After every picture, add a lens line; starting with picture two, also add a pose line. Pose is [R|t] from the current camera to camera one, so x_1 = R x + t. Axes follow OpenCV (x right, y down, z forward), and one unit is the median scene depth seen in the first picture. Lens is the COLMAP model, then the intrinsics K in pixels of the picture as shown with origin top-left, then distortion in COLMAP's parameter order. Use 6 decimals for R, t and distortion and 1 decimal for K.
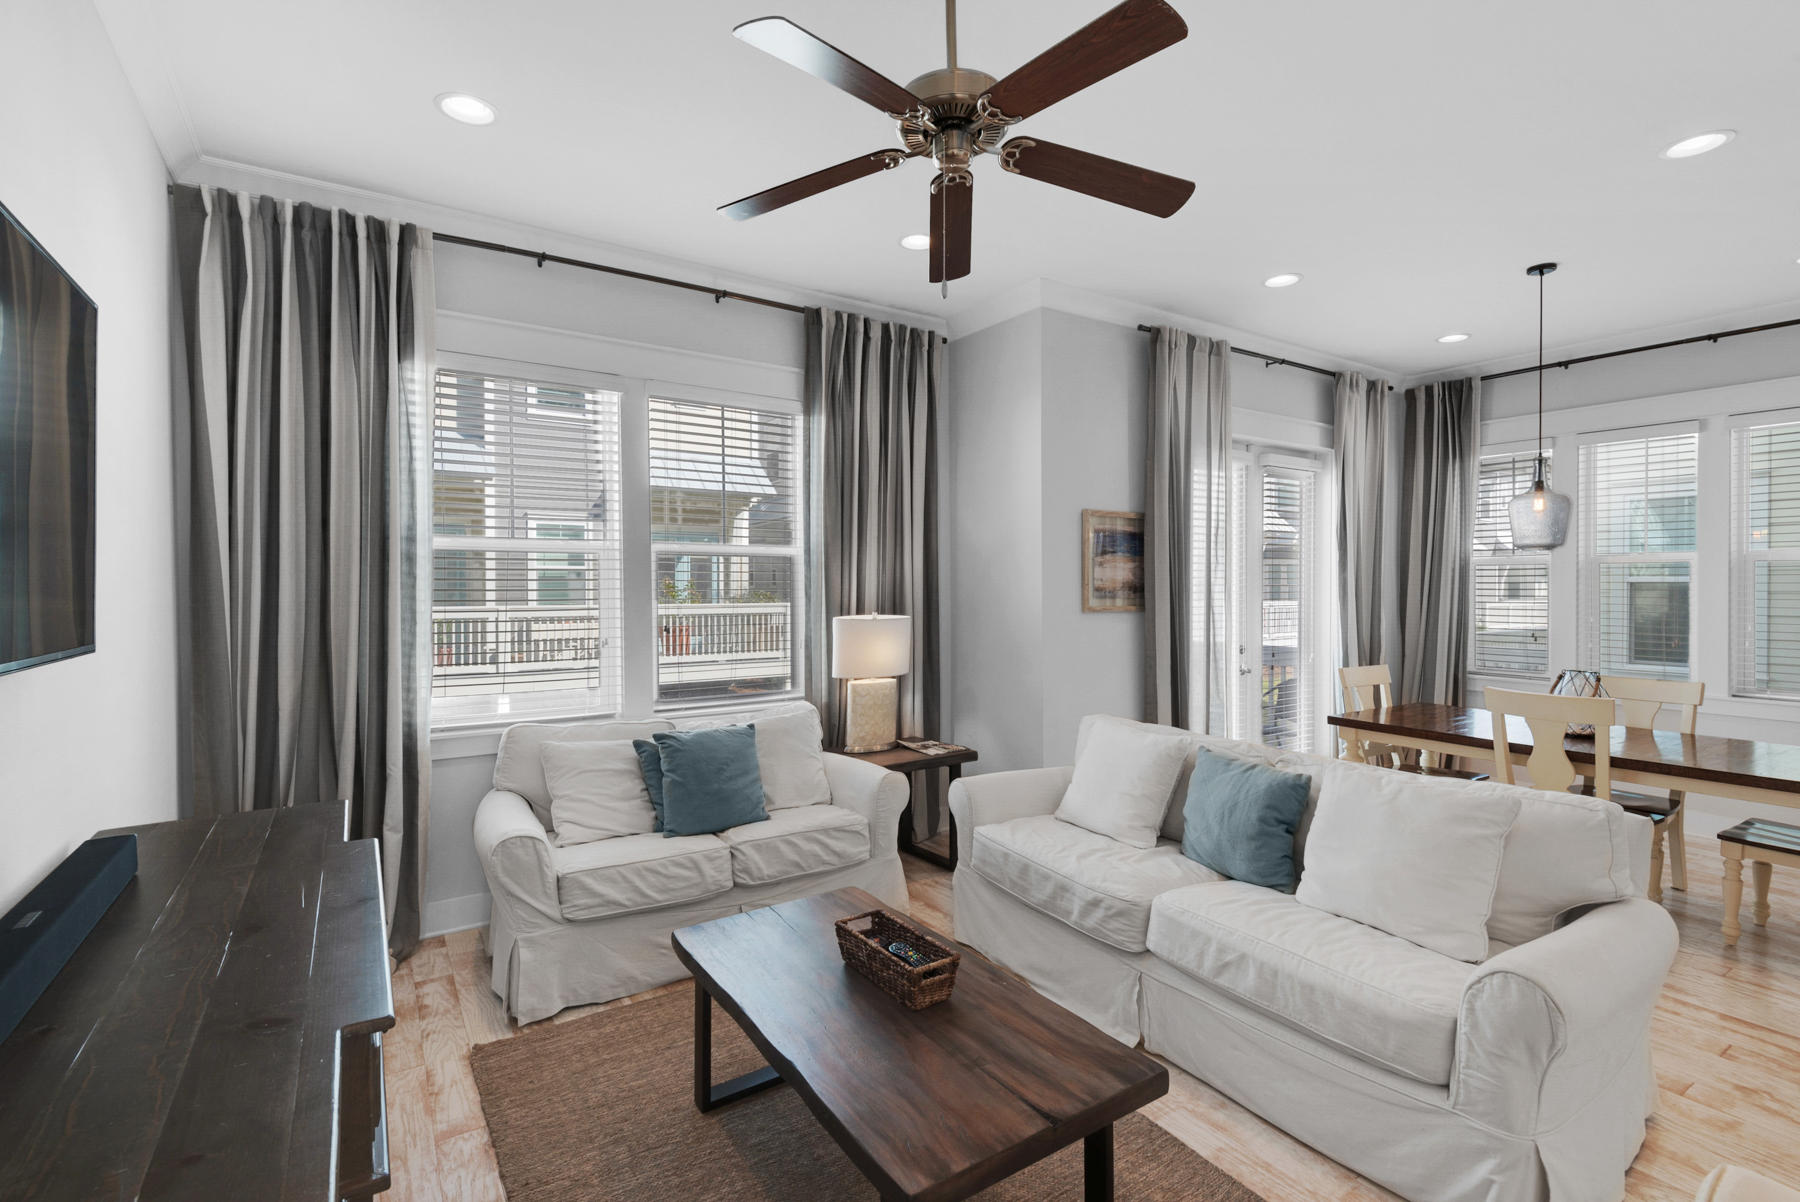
lens RADIAL K [[819.4, 0, 928.7], [0, 819.4, 593.3], [0, 0, 1]] dist [0.025363, -0.013013]
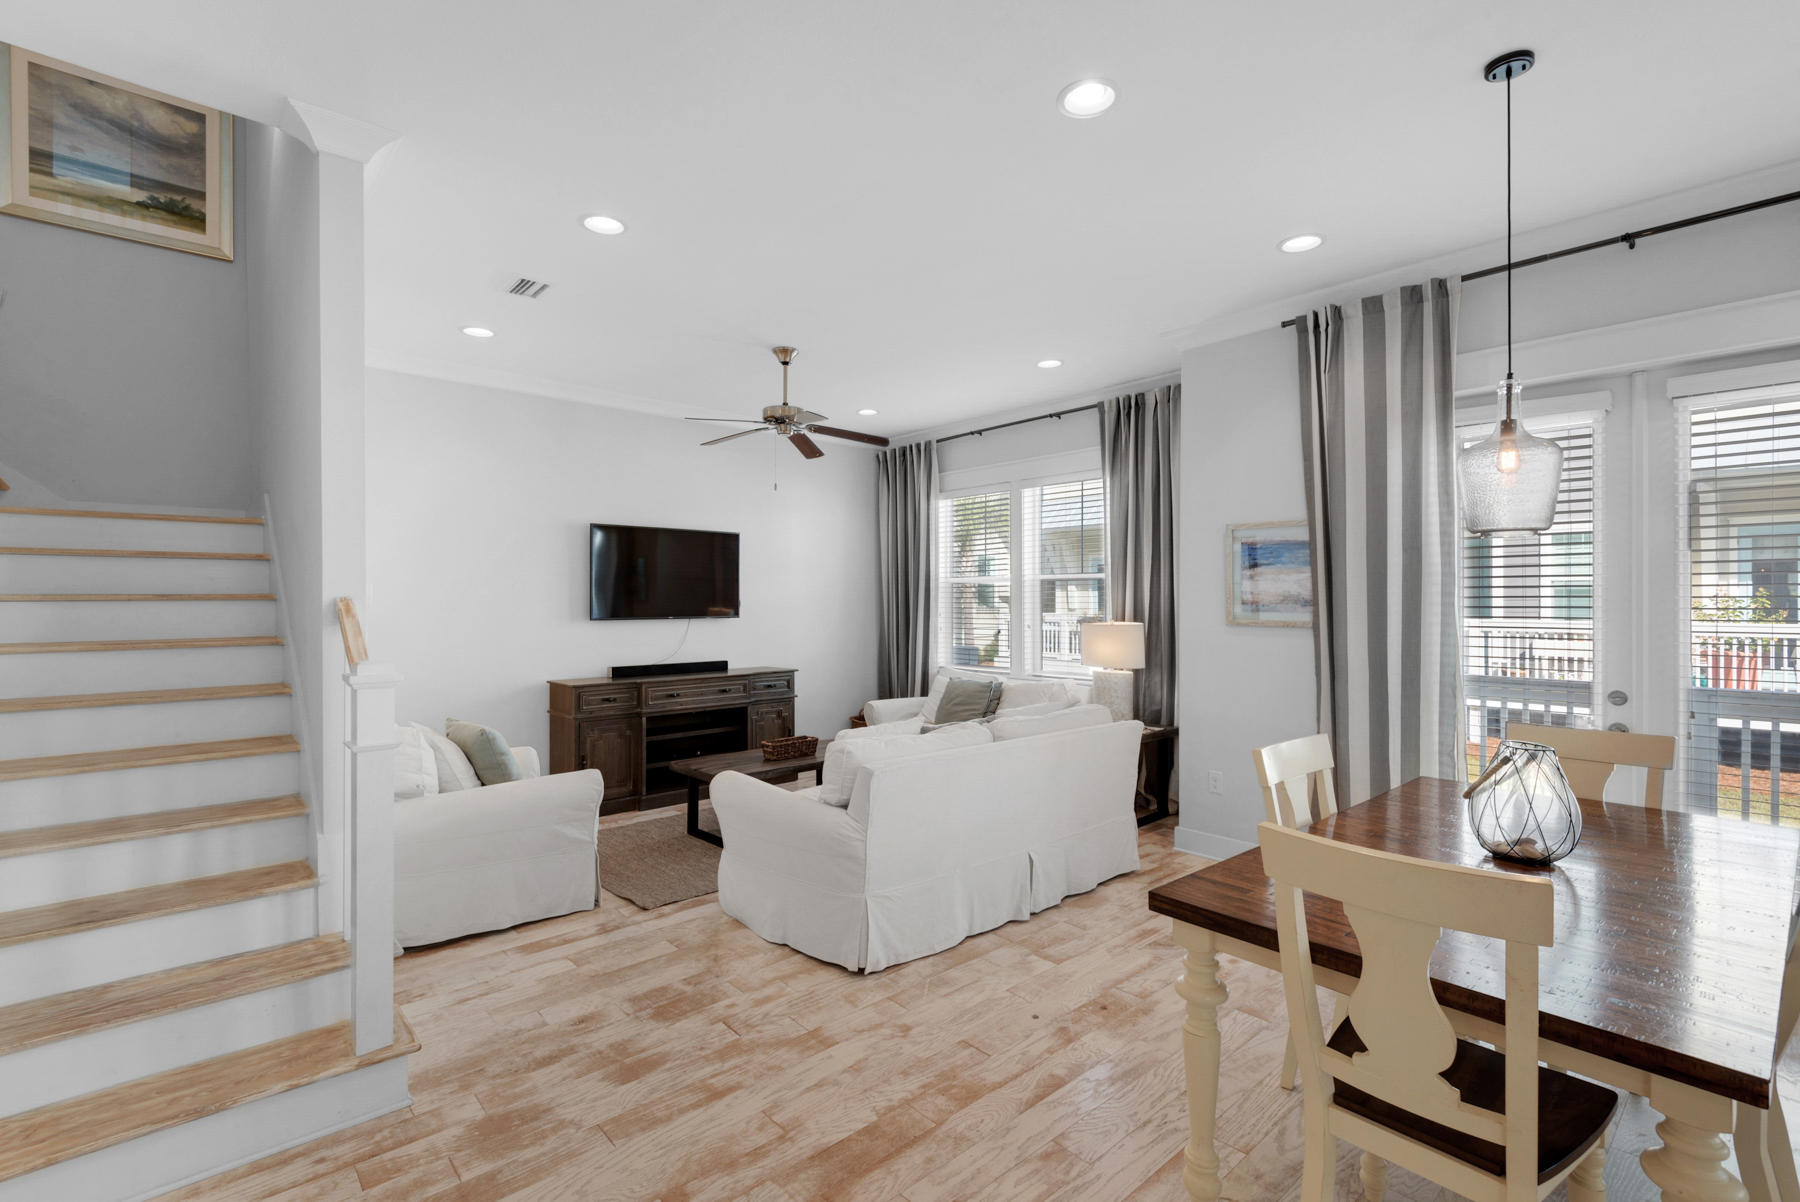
lens RADIAL K [[819.4, 0, 904.5], [0, 819.4, 595.6], [0, 0, 1]] dist [0.025363, -0.013013]
pose [[0.158469, -0.009009, -0.987323, 1.138554], [-0.006659, 0.999926, -0.010193, -0.000528], [0.987341, 0.008190, 0.158398, 0.432356]]
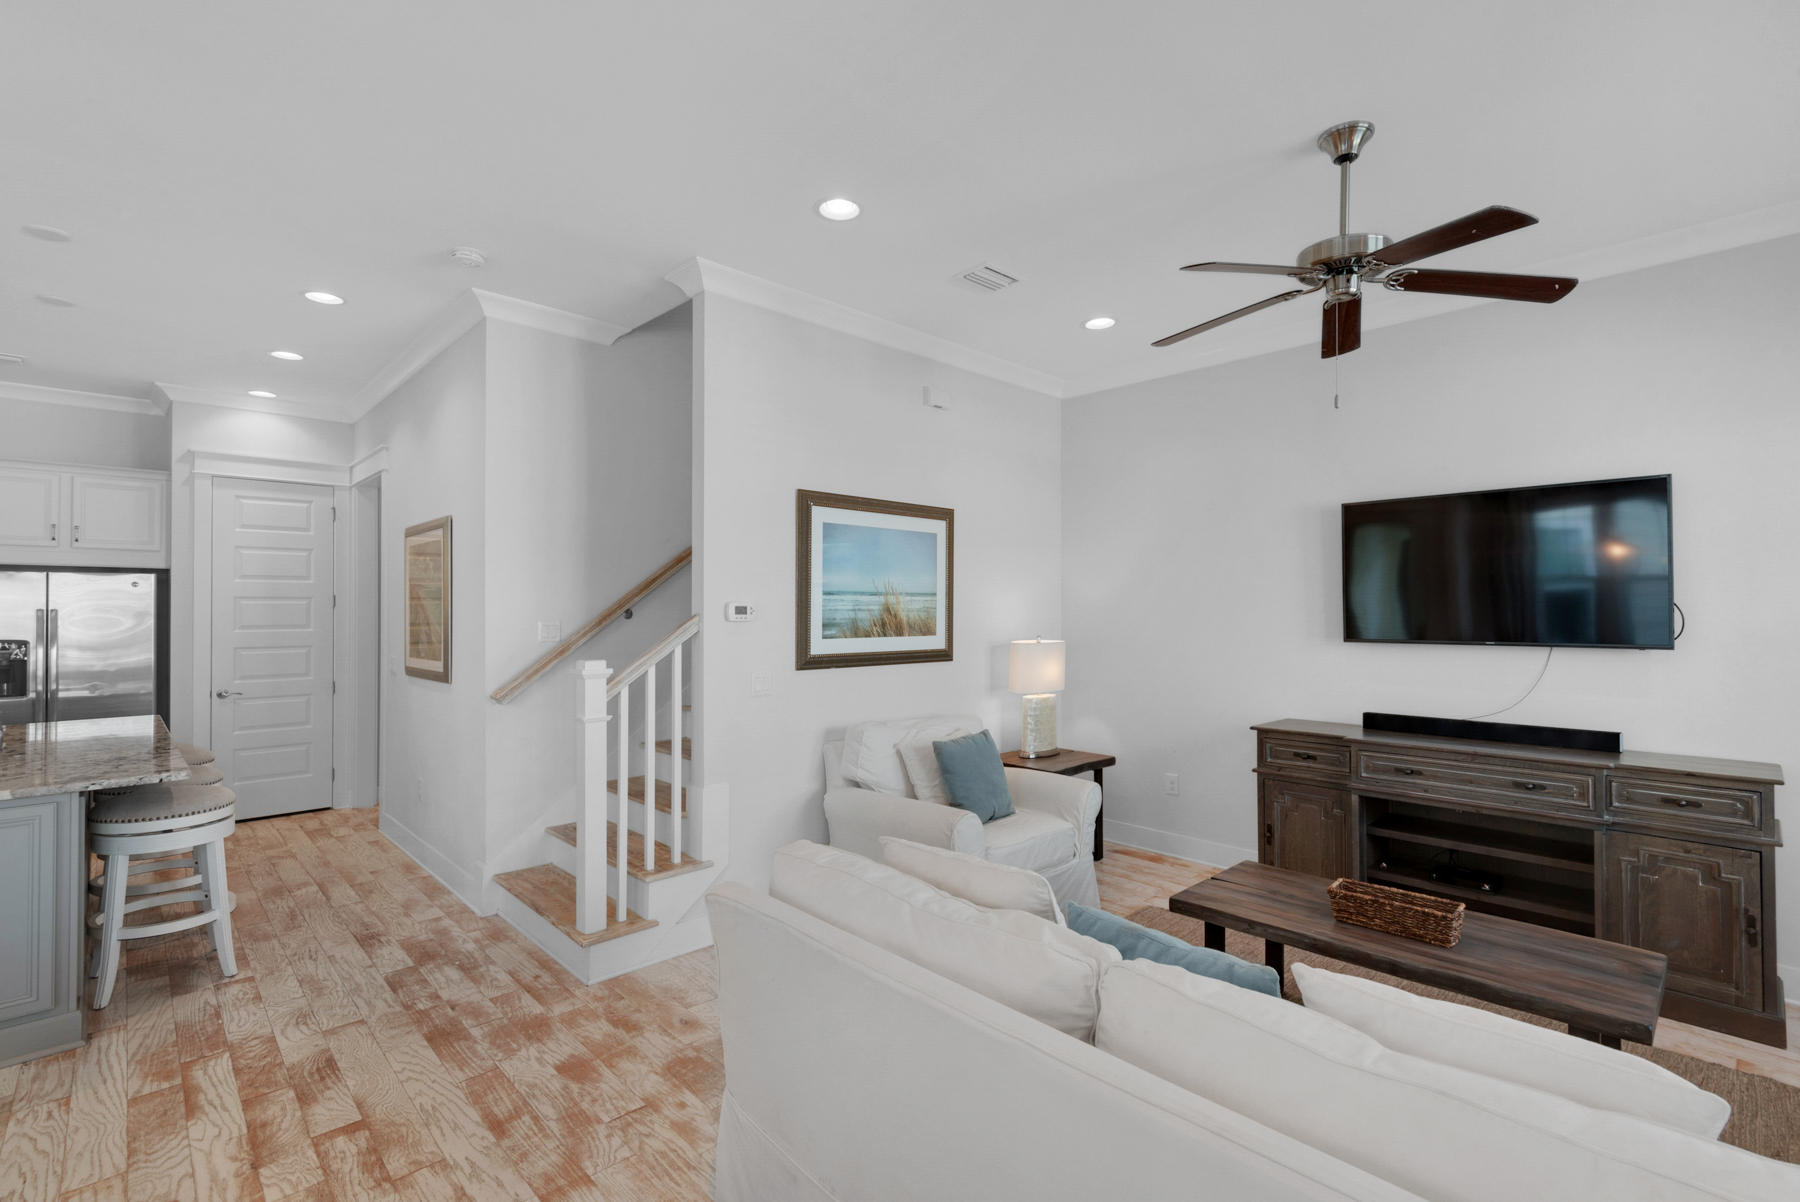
lens RADIAL K [[819.4, 0, 892.5], [0, 819.4, 597.3], [0, 0, 1]] dist [0.025363, -0.013013]
pose [[-0.984714, -0.000838, -0.174179, 0.427698], [0.000495, 0.999971, -0.007609, -0.014432], [0.174180, -0.007579, -0.984685, 0.969682]]
